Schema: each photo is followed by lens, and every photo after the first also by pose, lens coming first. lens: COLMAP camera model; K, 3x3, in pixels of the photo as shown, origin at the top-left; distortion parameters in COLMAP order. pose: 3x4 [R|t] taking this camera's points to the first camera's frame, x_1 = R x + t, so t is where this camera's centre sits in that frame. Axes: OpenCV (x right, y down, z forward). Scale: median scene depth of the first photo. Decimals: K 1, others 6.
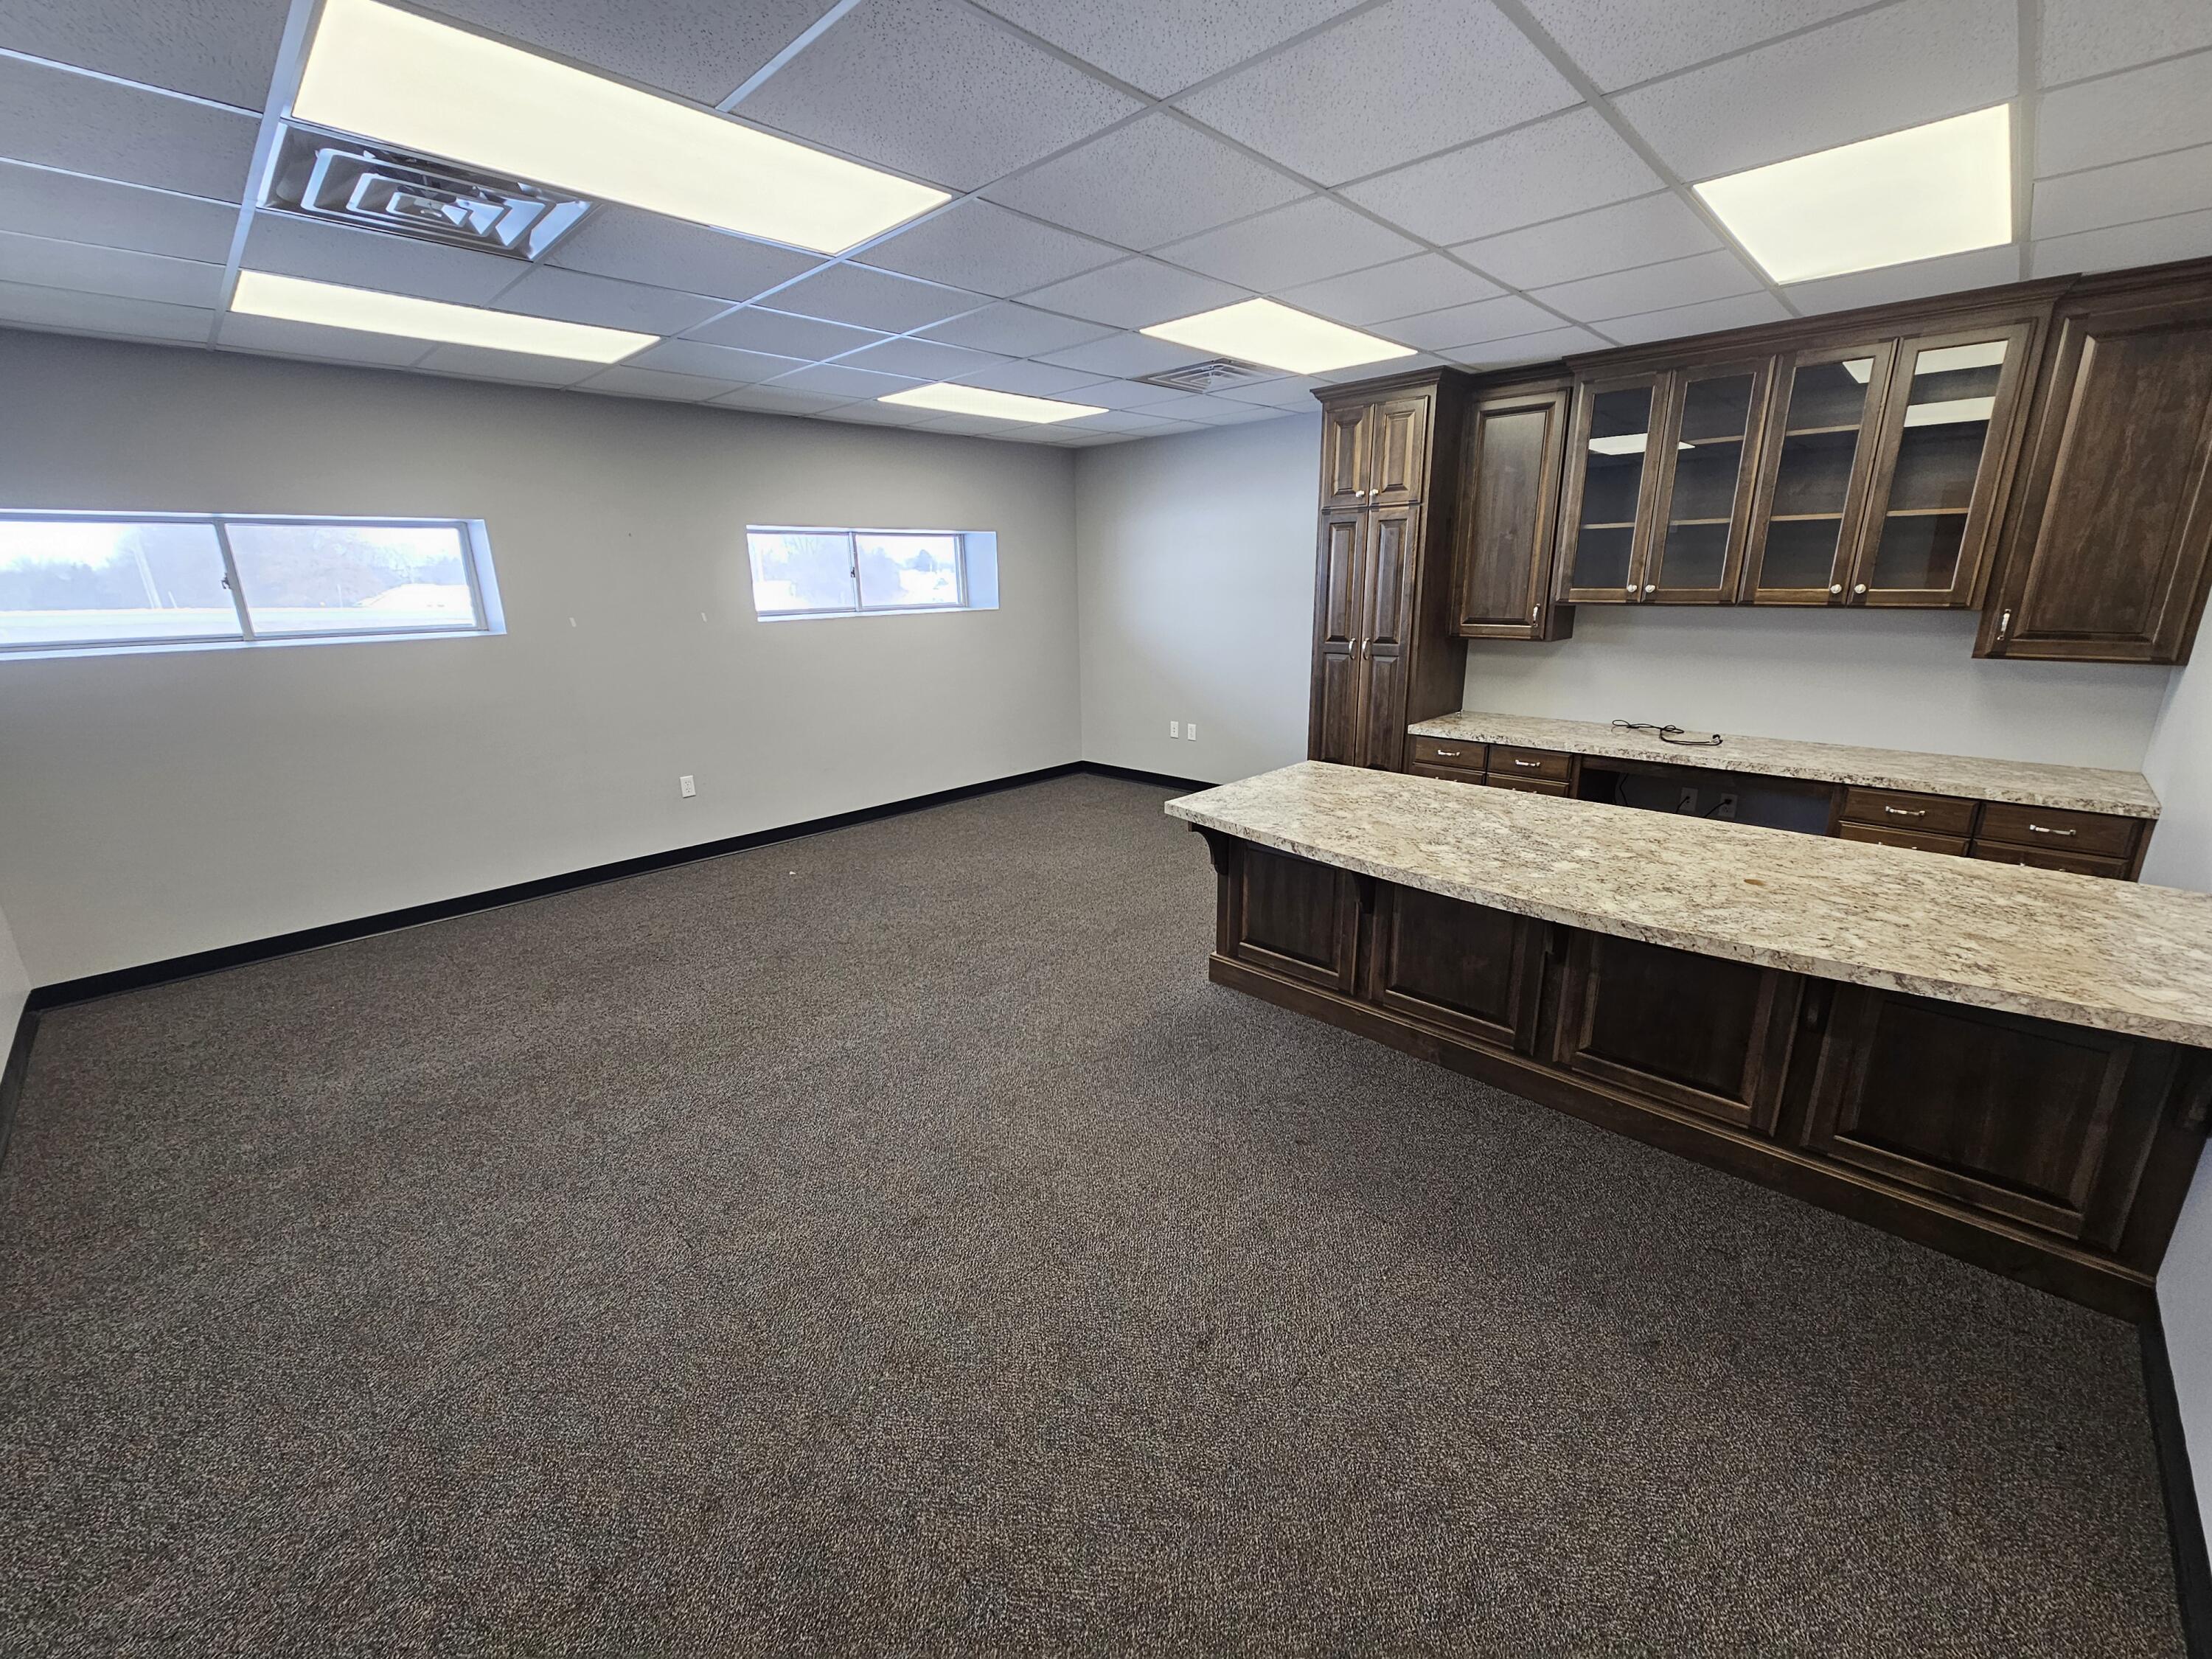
lens RADIAL K [[896.3, 0, 1118.7], [0, 896.3, 833.7], [0, 0, 1]] dist [0.003682, 0.000247]
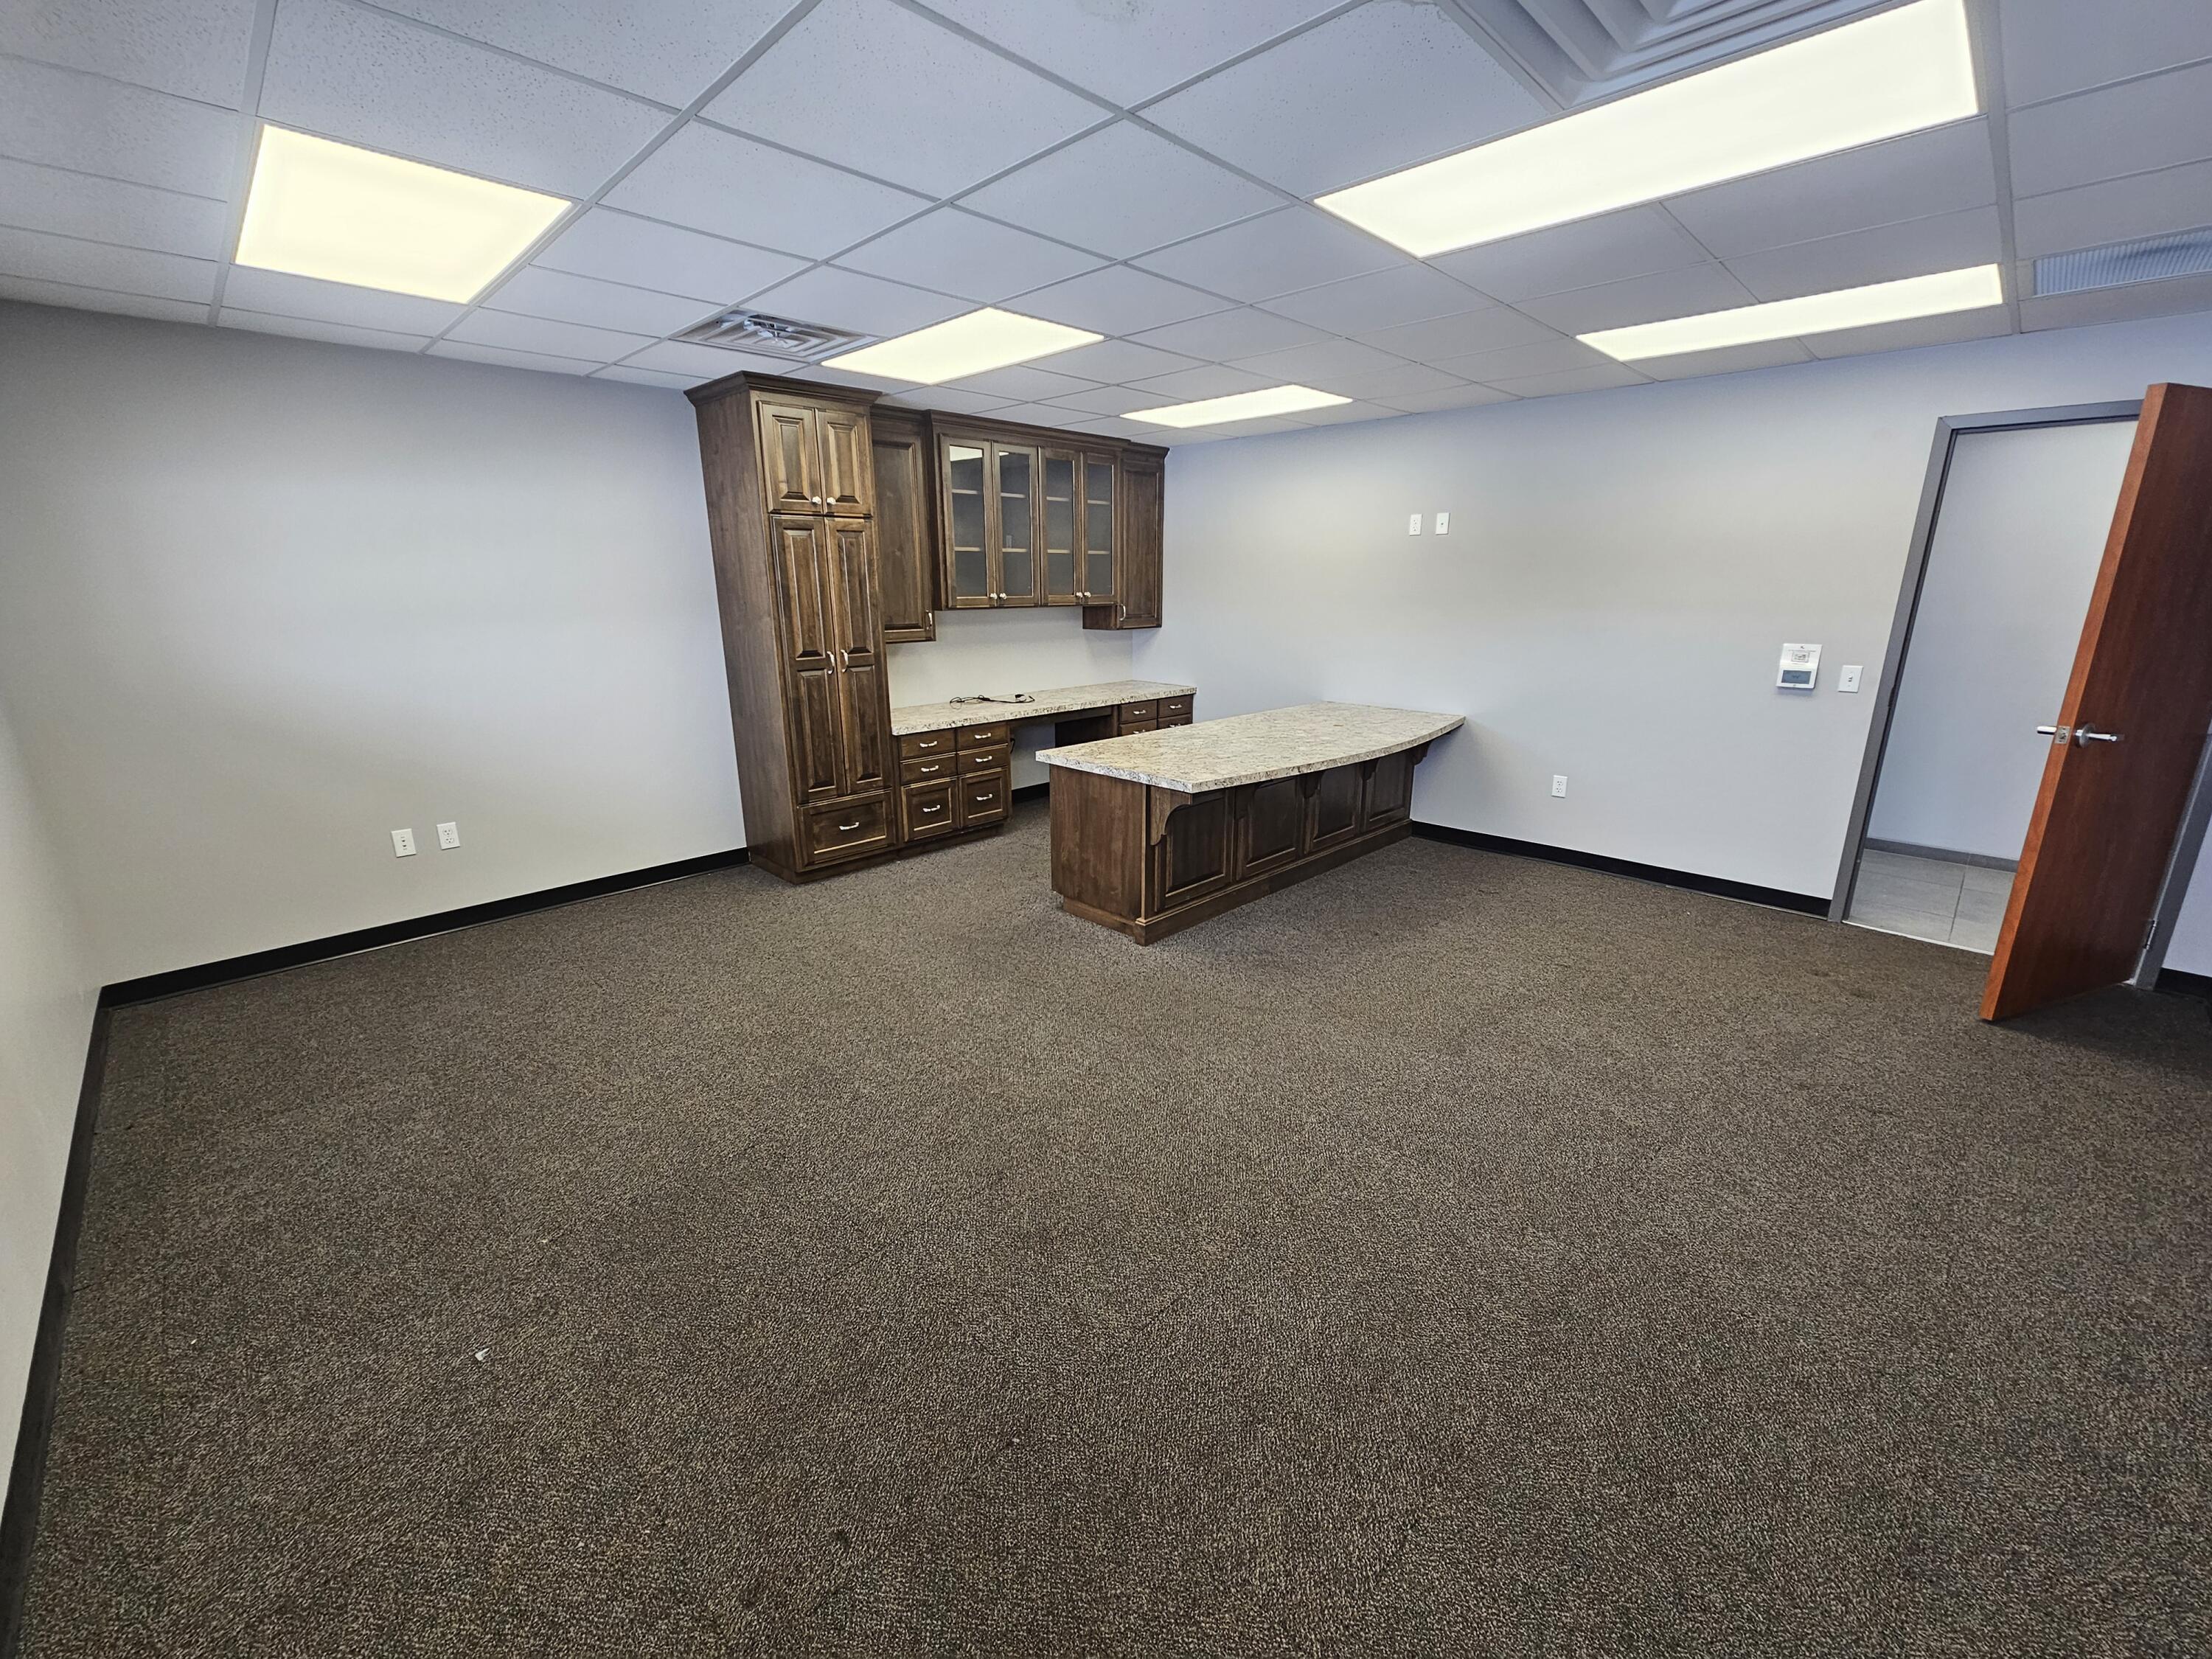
lens RADIAL K [[896.3, 0, 1115.9], [0, 896.3, 820.3], [0, 0, 1]] dist [0.003682, 0.000247]
pose [[0.014929, -0.243706, 0.969734, -0.864764], [0.282913, 0.931241, 0.229676, -0.227096], [-0.959029, 0.270921, 0.082850, 0.840452]]
